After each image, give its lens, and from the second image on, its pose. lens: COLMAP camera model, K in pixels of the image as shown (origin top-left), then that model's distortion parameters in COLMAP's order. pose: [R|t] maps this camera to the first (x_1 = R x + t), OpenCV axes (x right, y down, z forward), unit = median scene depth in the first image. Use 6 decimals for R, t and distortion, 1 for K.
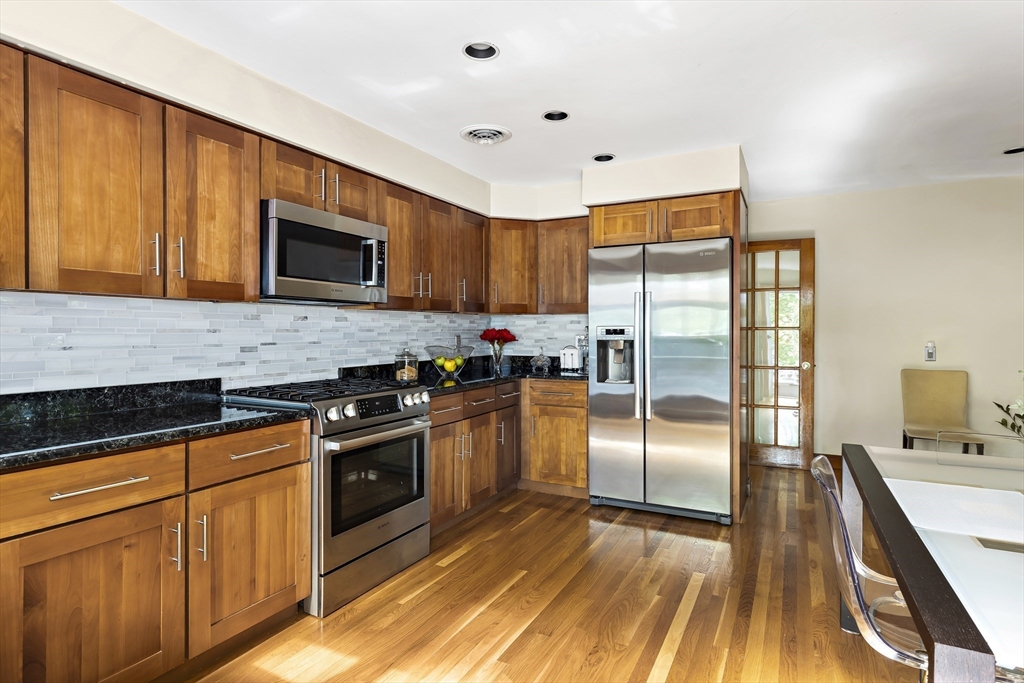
lens RADIAL K [[544.4, 0, 512.0], [0, 544.4, 341.5], [0, 0, 1]] dist [-0.002161, -0.000593]
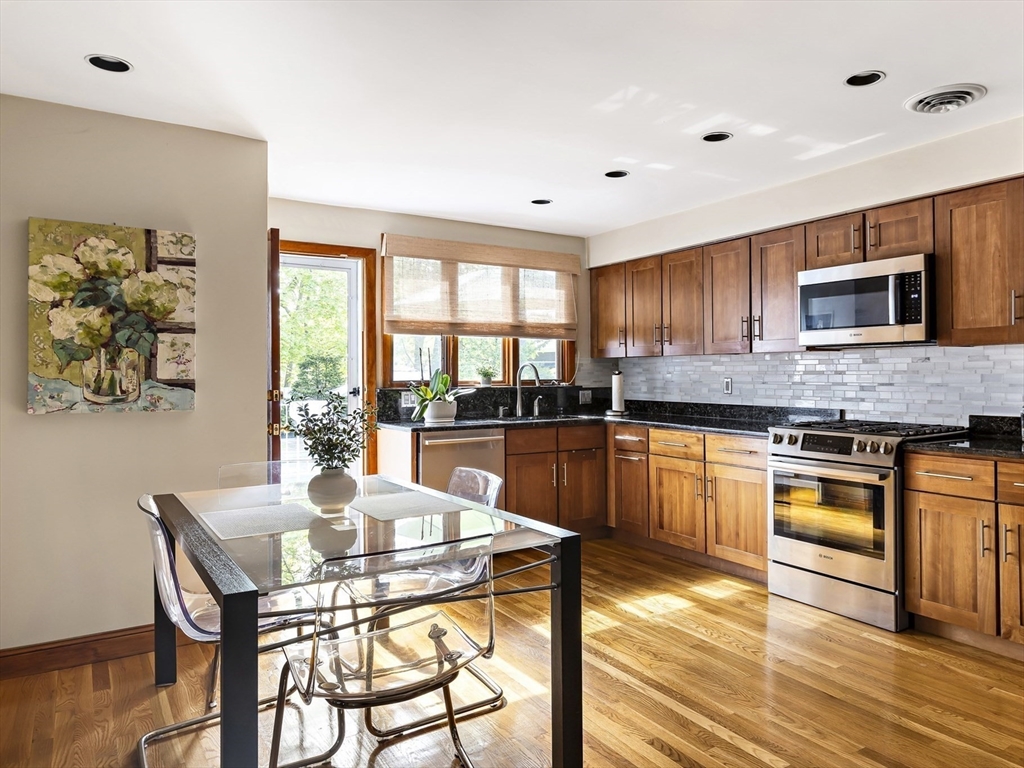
lens RADIAL K [[648.4, 0, 512.0], [0, 648.4, 384.0], [0, 0, 1]] dist [0.001026, 0.000460]
pose [[-0.516712, 0.021500, -0.855890, 1.070266], [-0.003345, 0.999626, 0.027131, -0.029361], [0.856153, 0.016882, -0.516447, 1.040935]]
